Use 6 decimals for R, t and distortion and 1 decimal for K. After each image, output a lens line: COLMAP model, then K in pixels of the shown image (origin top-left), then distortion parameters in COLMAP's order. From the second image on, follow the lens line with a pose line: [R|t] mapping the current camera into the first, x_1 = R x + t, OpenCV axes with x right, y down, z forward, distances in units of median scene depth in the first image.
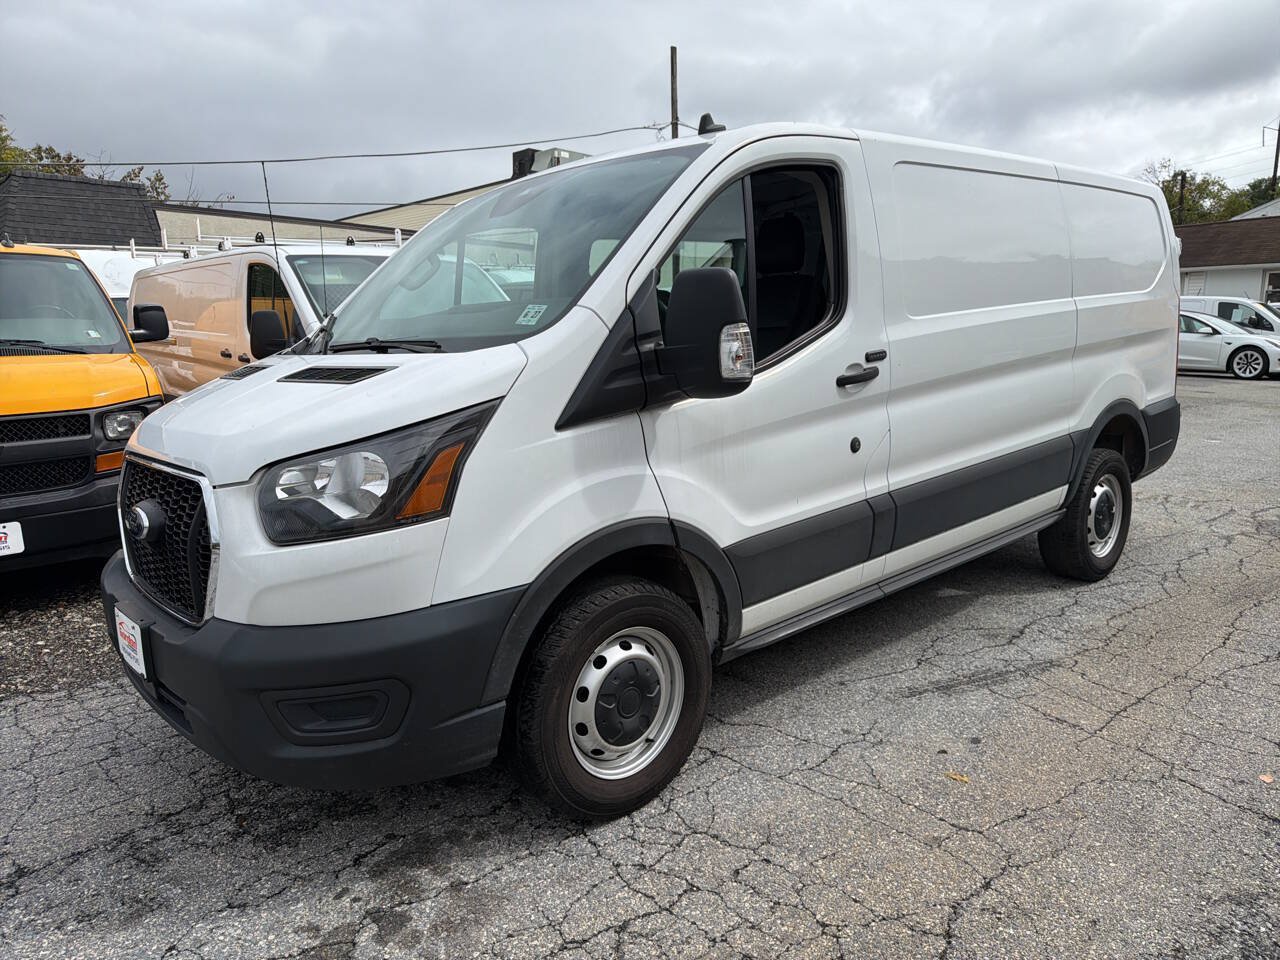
lens RADIAL K [[889.8, 0, 633.3], [0, 889.8, 482.0], [0, 0, 1]] dist [0.005411, -0.010091]
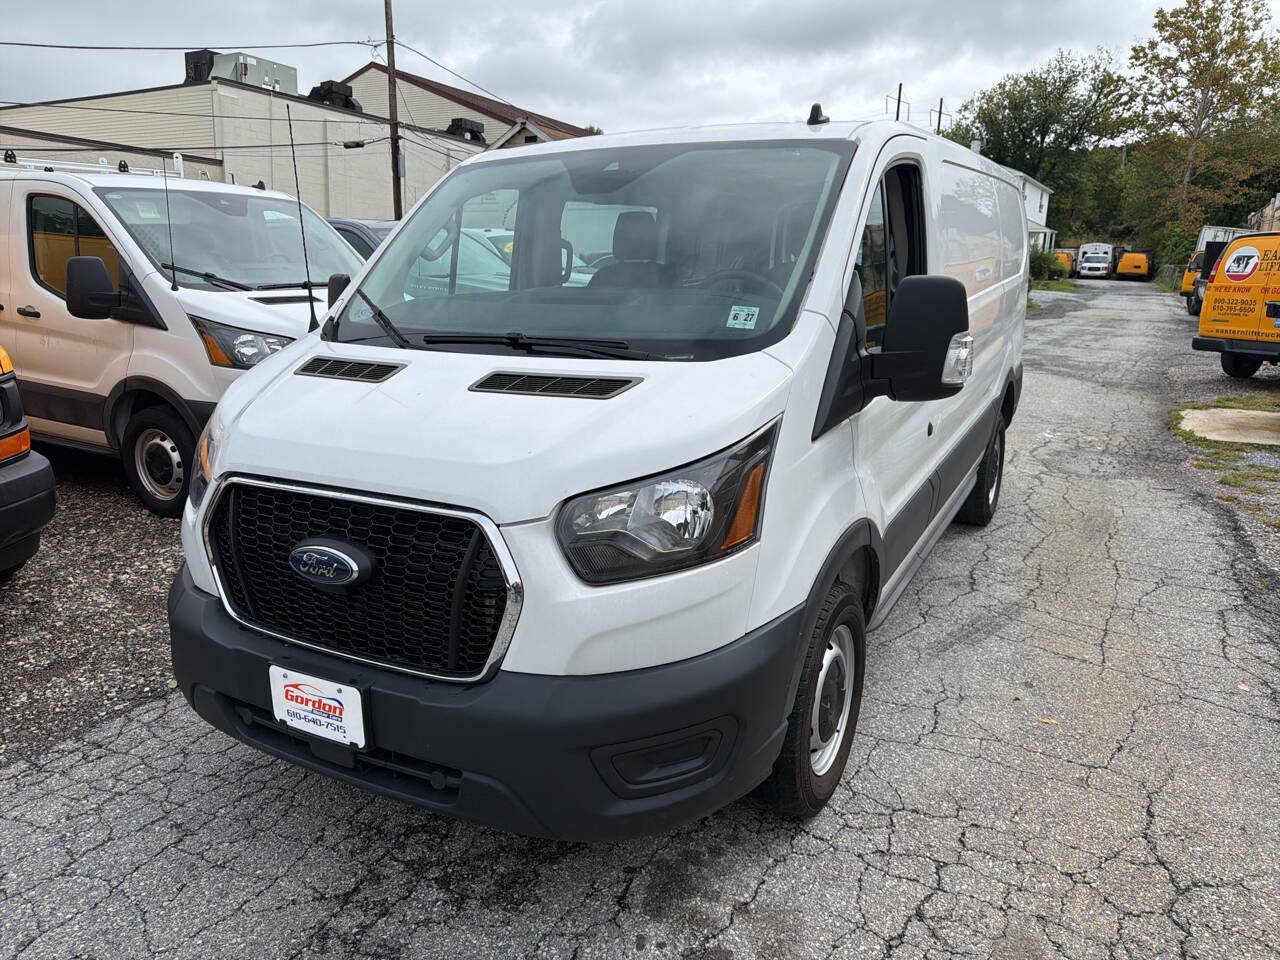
lens RADIAL K [[895.5, 0, 630.0], [0, 895.5, 475.3], [0, 0, 1]] dist [-0.001191, -0.003723]
pose [[0.941555, -0.049841, 0.333152, -0.561075], [0.028346, 0.997209, 0.069077, -0.087352], [-0.335665, -0.055596, 0.940339, 0.122632]]
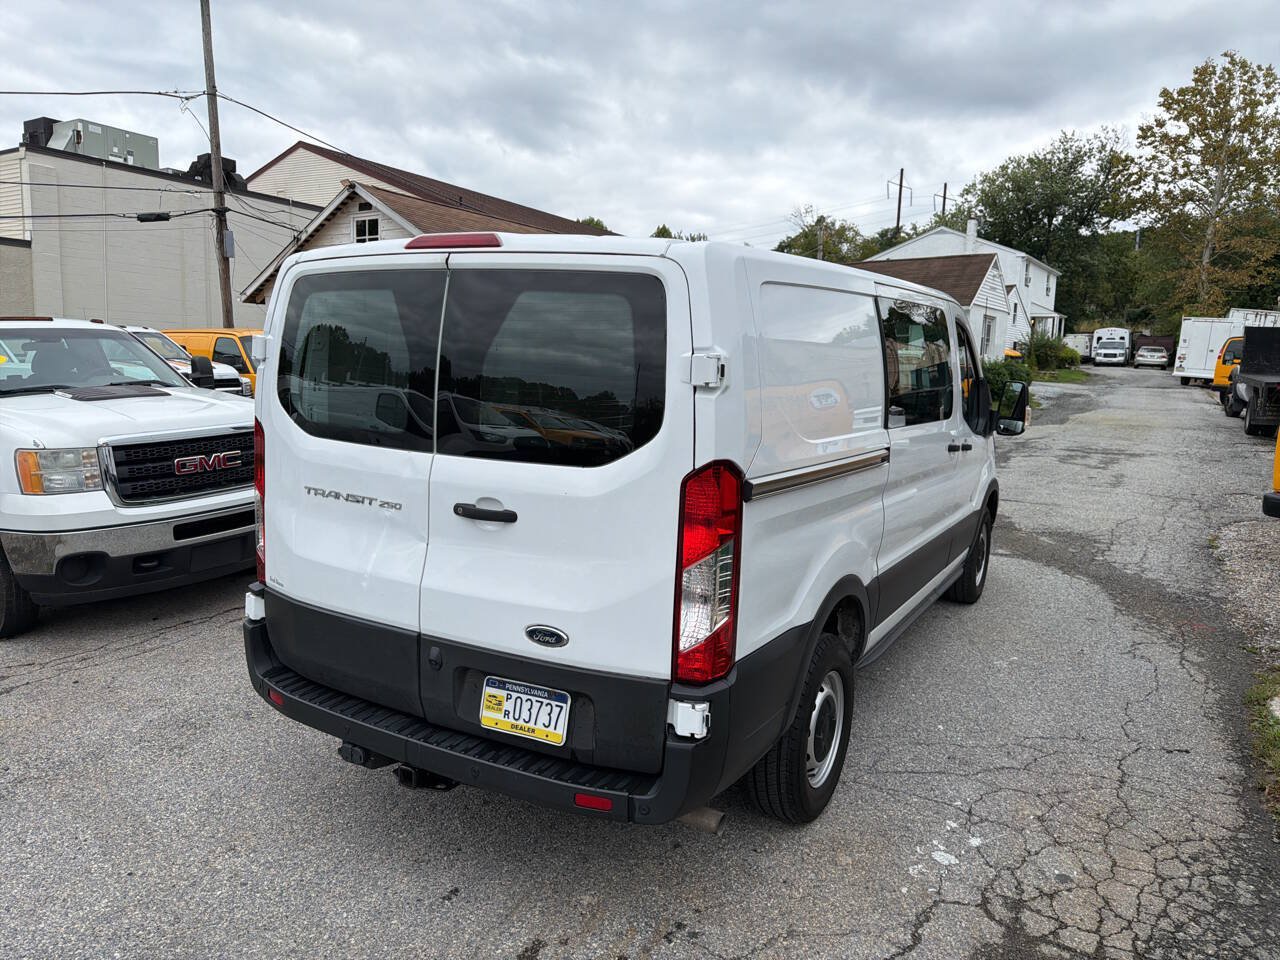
lens RADIAL K [[915.3, 0, 626.9], [0, 915.3, 486.4], [0, 0, 1]] dist [0.001360, -0.007285]
pose [[0.947003, -0.026788, 0.320104, 1.349963], [0.034309, 0.999251, -0.017878, -0.487666], [-0.319386, 0.027913, 0.947214, 1.784551]]
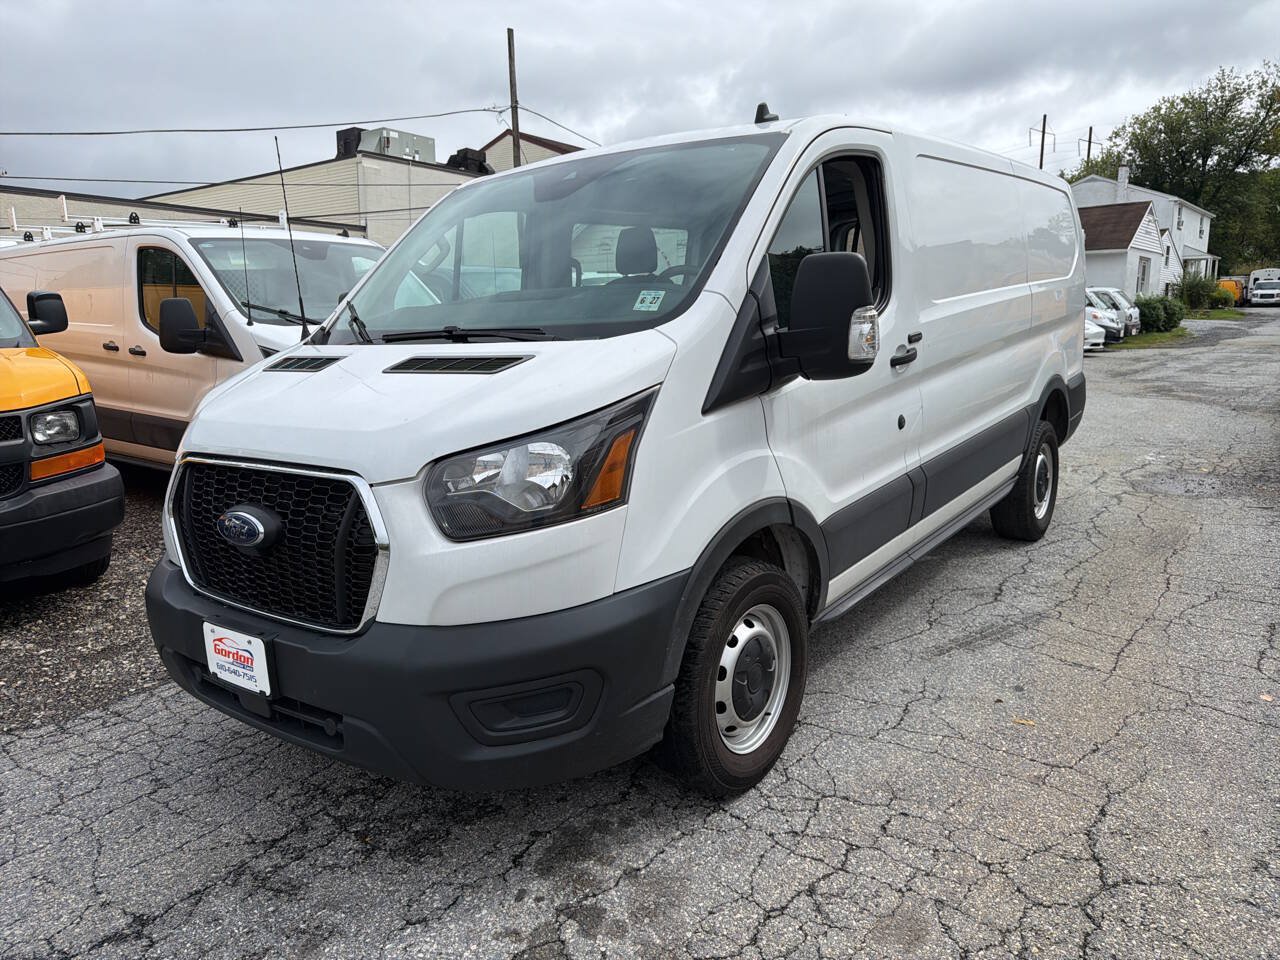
lens RADIAL K [[892.0, 0, 630.5], [0, 892.0, 481.8], [0, 0, 1]] dist [0.002700, -0.008187]
pose [[0.981254, -0.043187, 0.187816, -0.332531], [0.040547, 0.999018, 0.017878, -0.002835], [-0.188404, -0.009928, 0.982041, 0.018926]]
